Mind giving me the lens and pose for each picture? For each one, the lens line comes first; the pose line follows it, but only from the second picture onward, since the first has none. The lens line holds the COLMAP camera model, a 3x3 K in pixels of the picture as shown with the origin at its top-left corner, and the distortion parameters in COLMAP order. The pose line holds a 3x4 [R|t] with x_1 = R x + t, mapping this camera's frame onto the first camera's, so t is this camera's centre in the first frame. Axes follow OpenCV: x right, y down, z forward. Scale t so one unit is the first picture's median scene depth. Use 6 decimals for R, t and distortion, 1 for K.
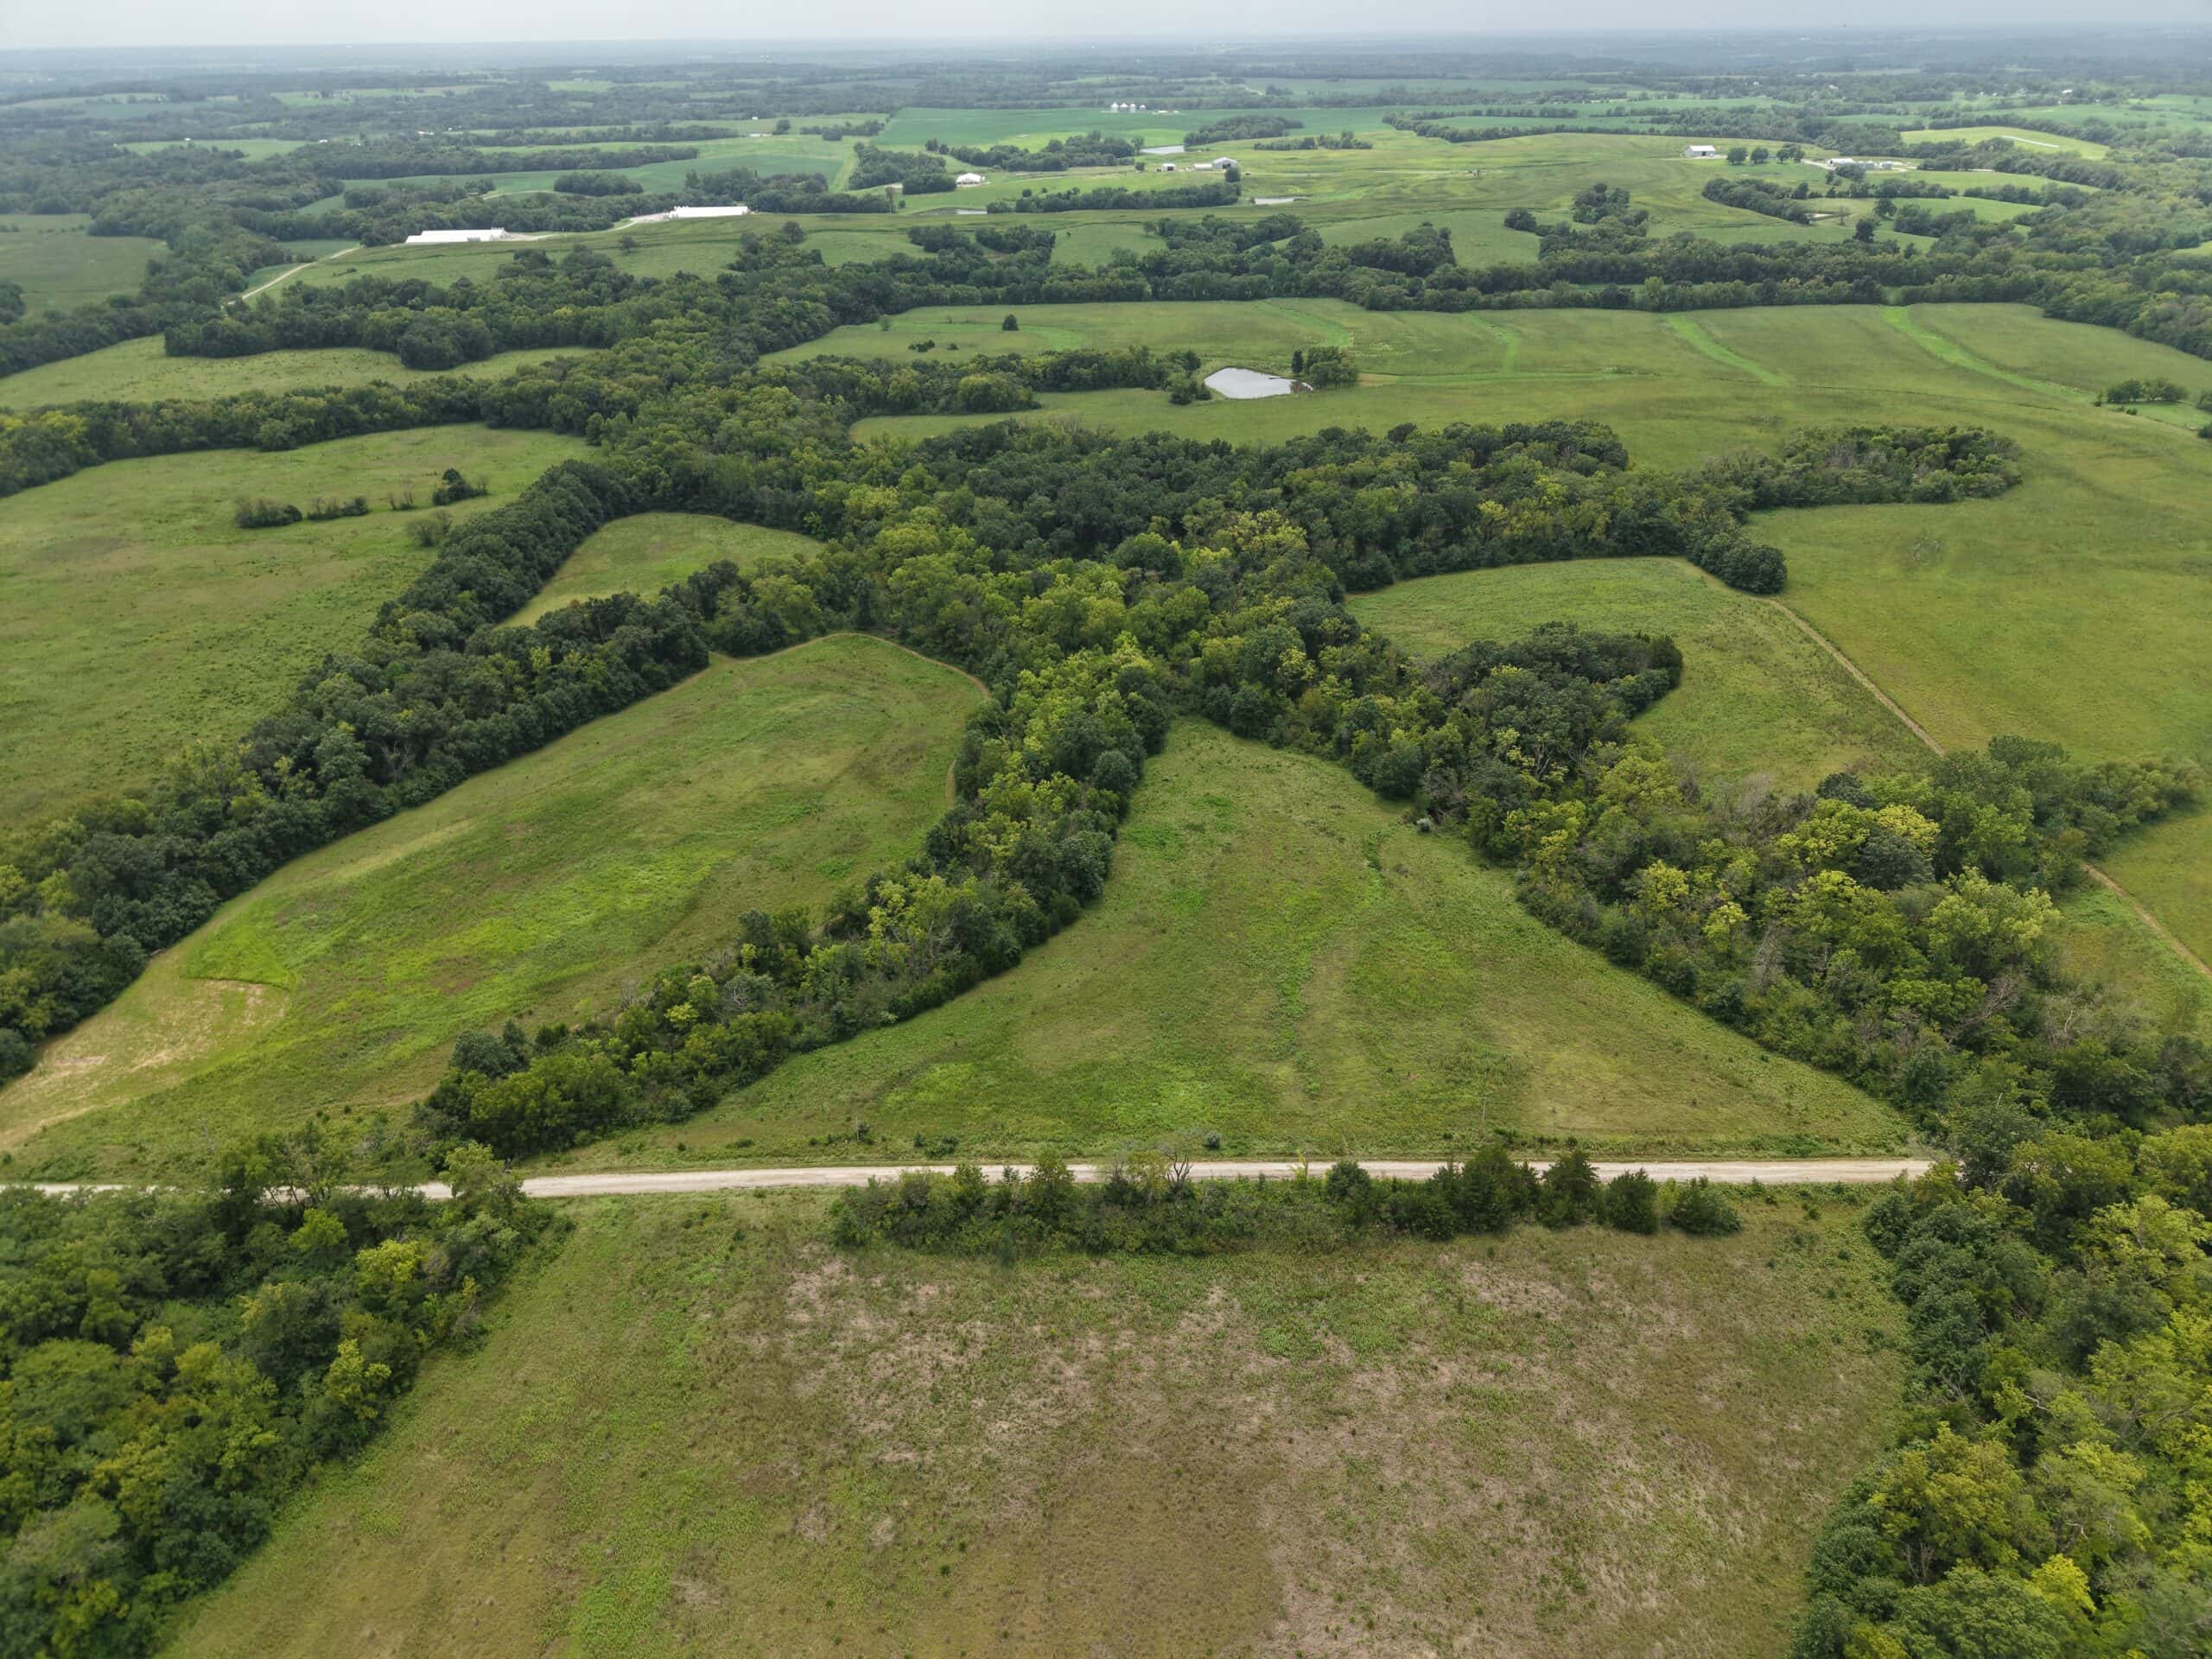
lens RADIAL K [[1481.3, 0, 1105.8], [0, 1481.3, 822.2], [0, 0, 1]] dist [0.009158, -0.002611]
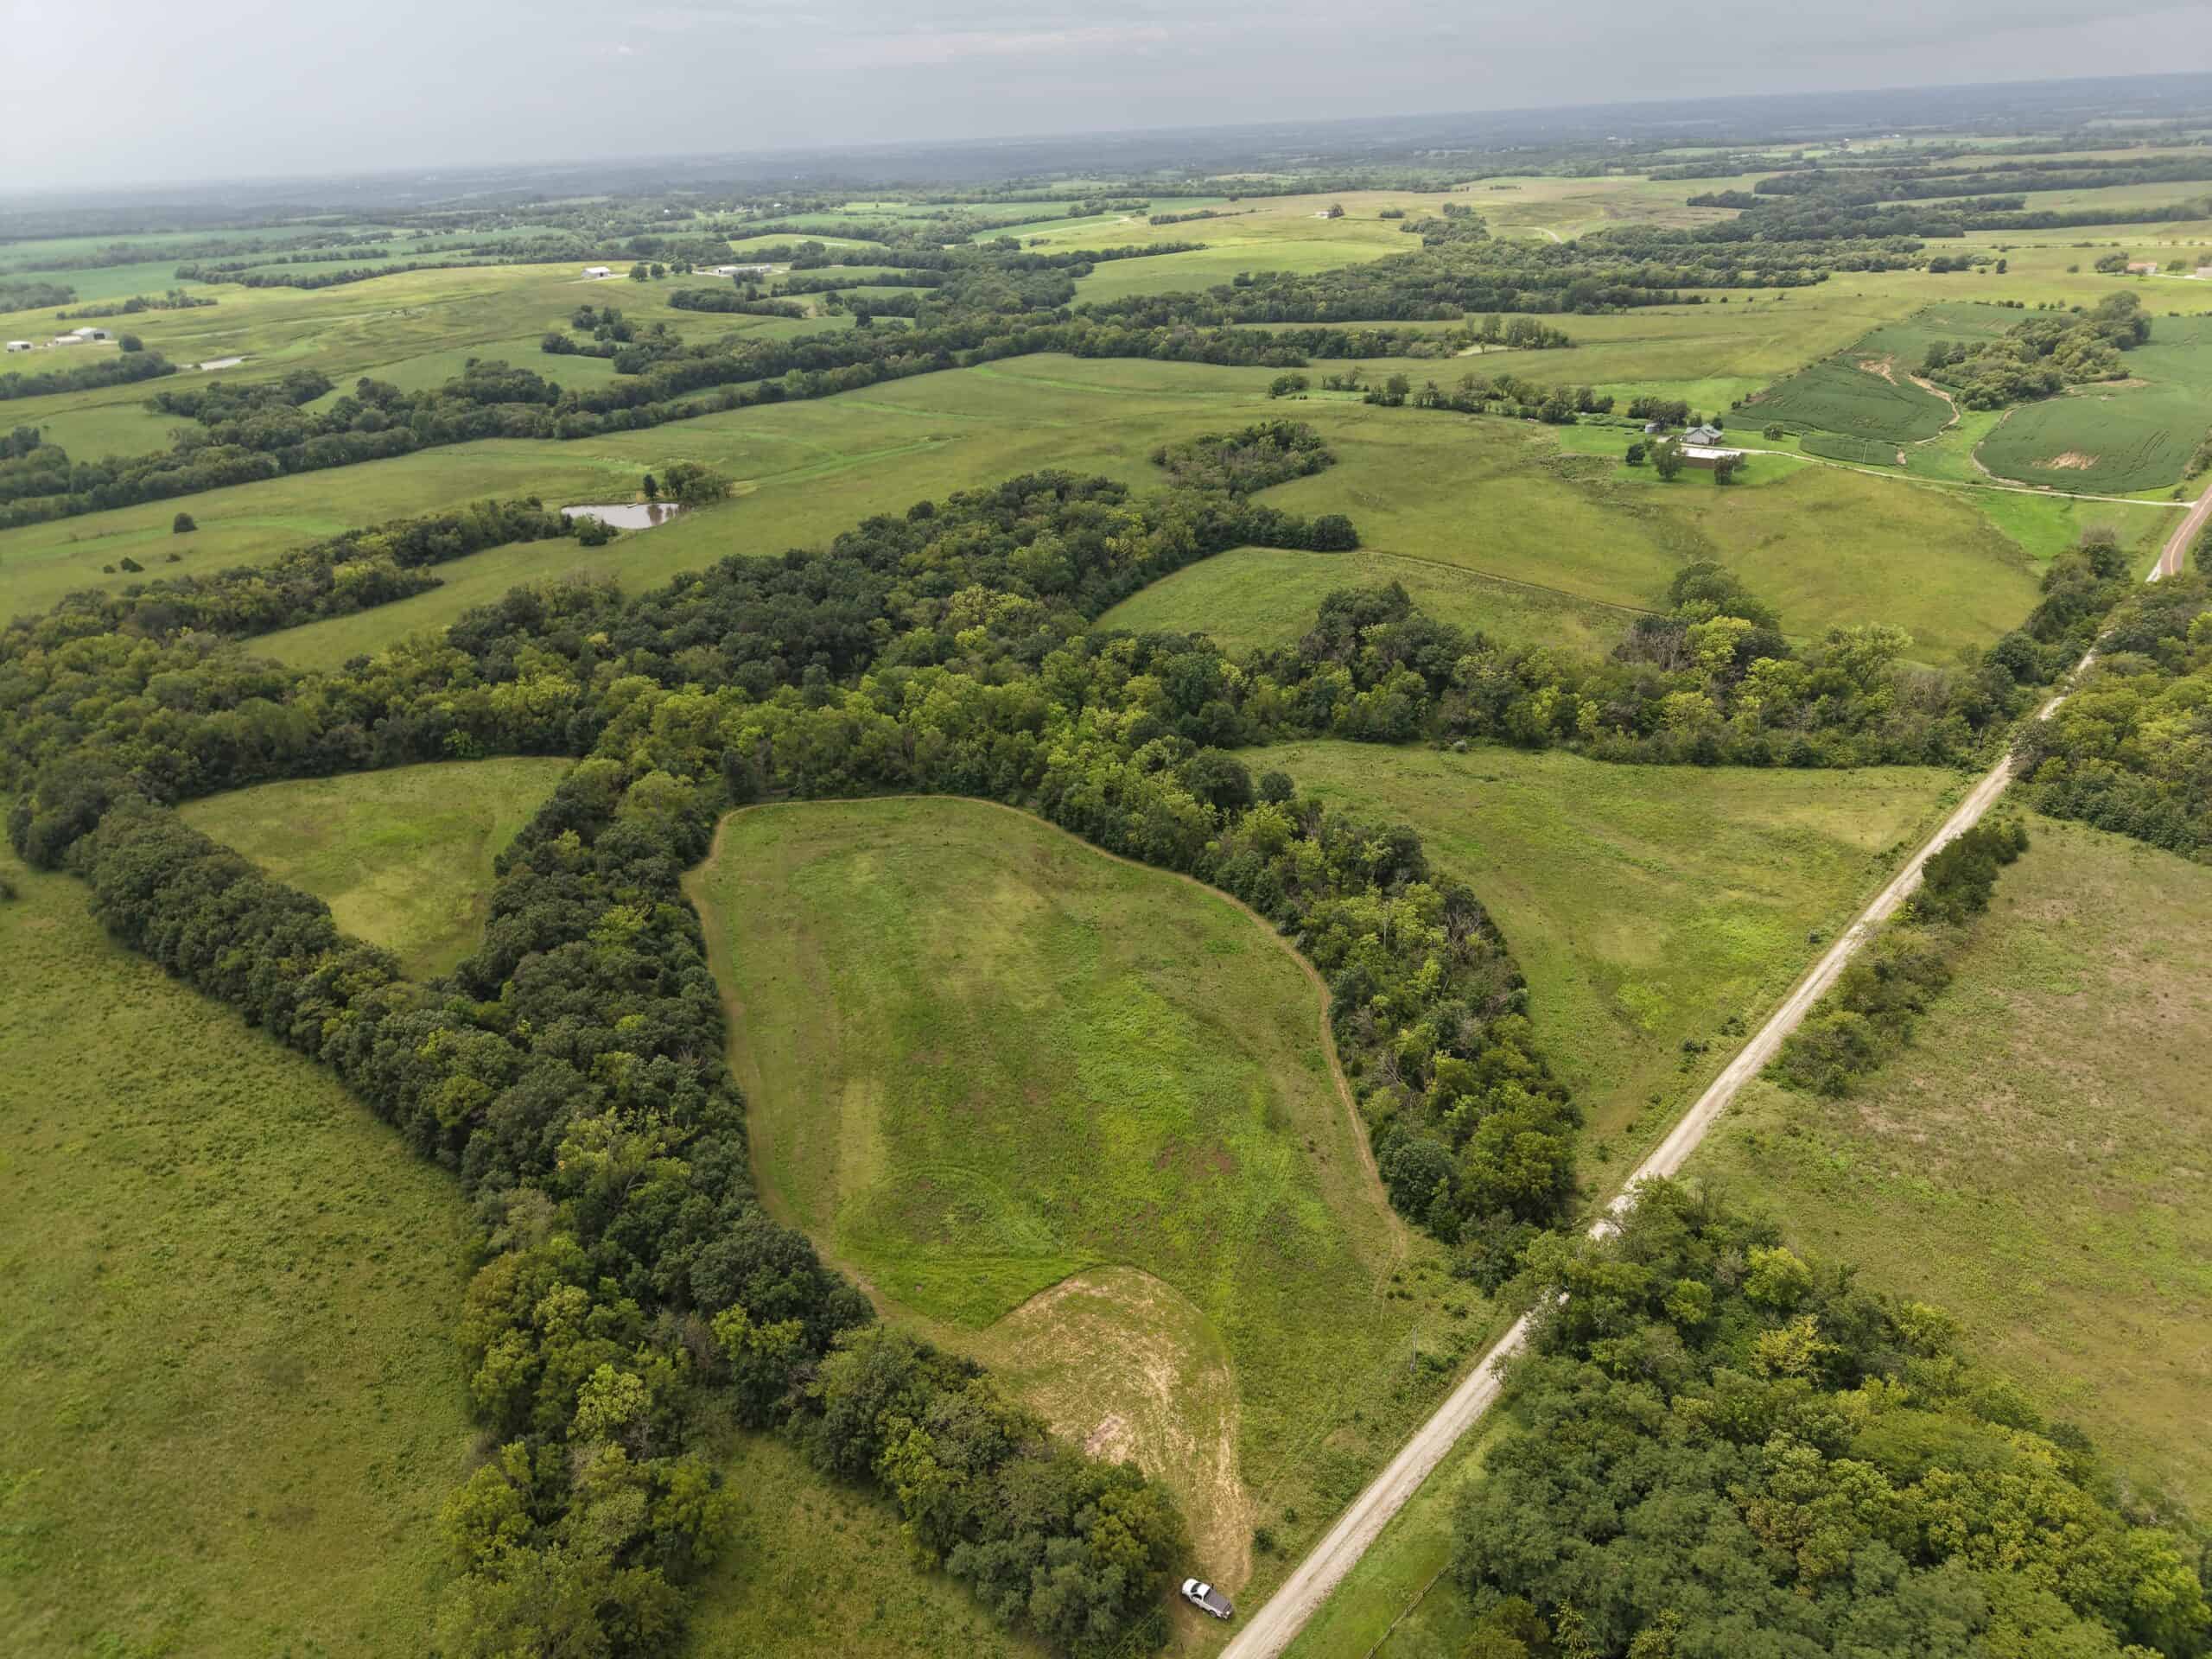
lens RADIAL K [[1481.3, 0, 1105.7], [0, 1481.3, 821.7], [0, 0, 1]] dist [0.009158, -0.002611]
pose [[0.691738, -0.327728, 0.643500, -0.601687], [0.376183, 0.924171, 0.066289, -0.100320], [-0.616429, 0.196220, 0.762570, 0.201898]]
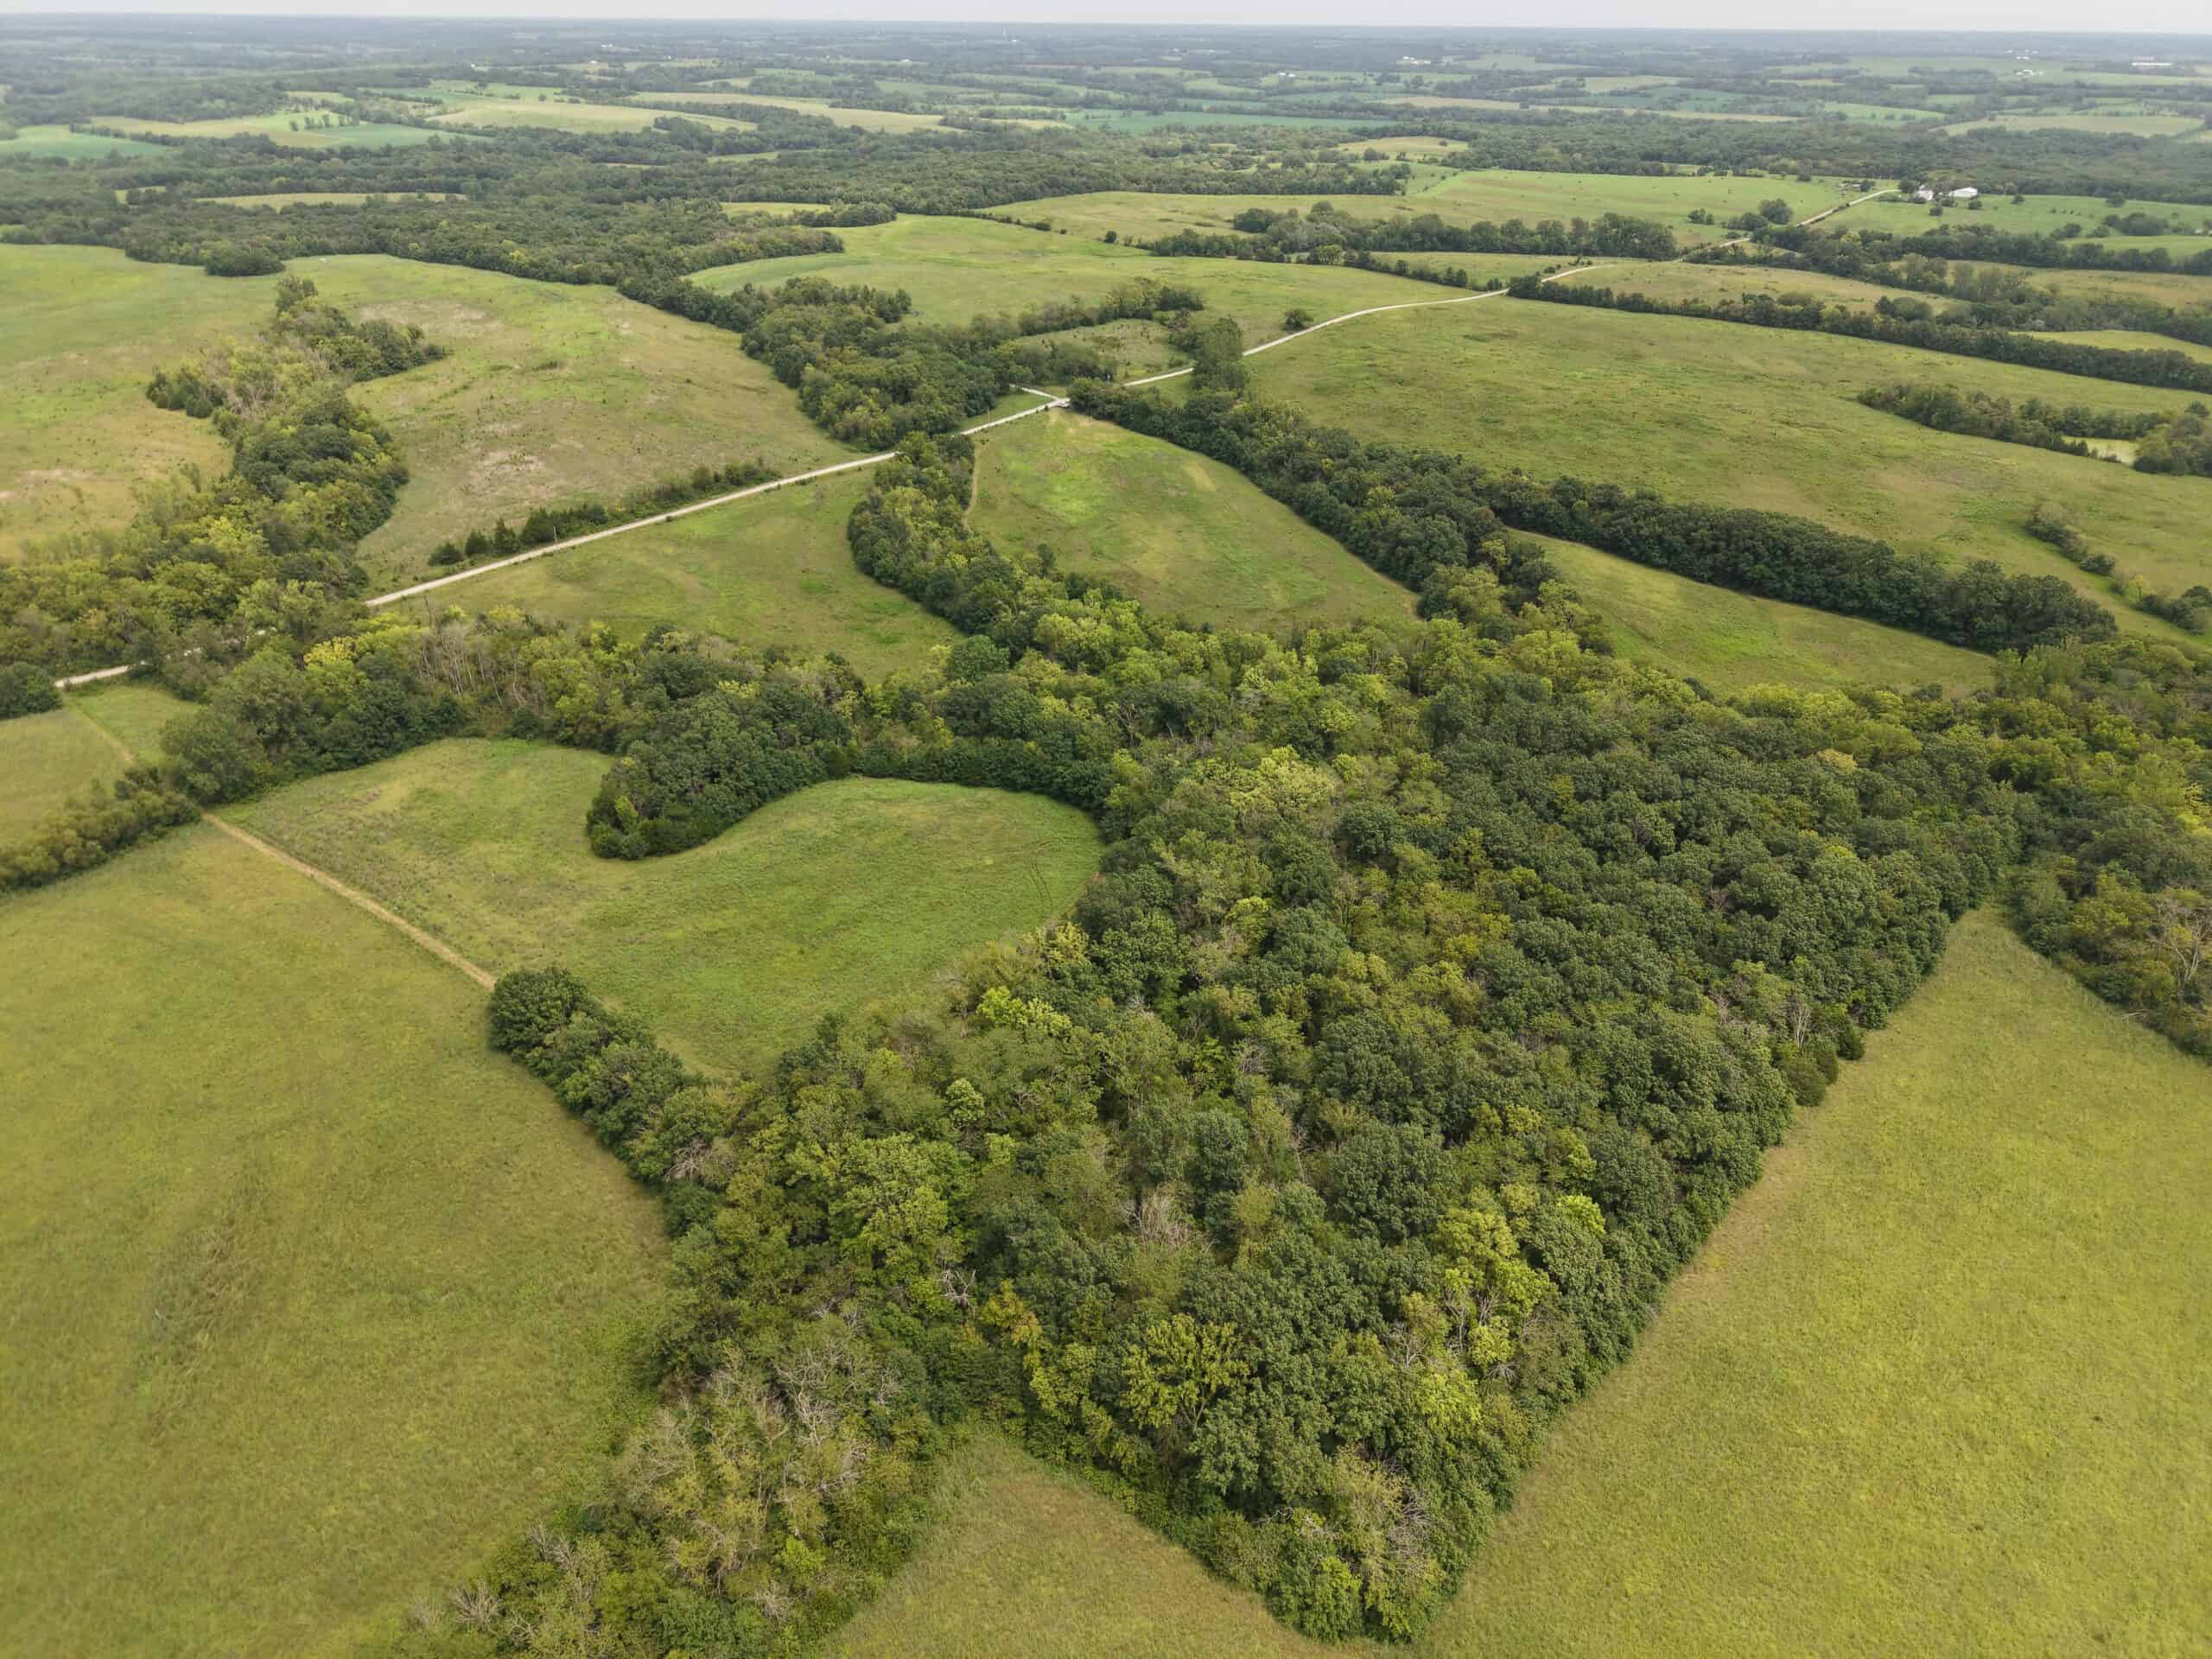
lens RADIAL K [[1481.3, 0, 1104.5], [0, 1481.3, 831.5], [0, 0, 1]] dist [0.009158, -0.002611]
pose [[-0.681709, 0.355531, -0.639430, 0.623530], [-0.347136, 0.612164, 0.710459, -0.669792], [0.644026, 0.706295, -0.293901, 1.254169]]
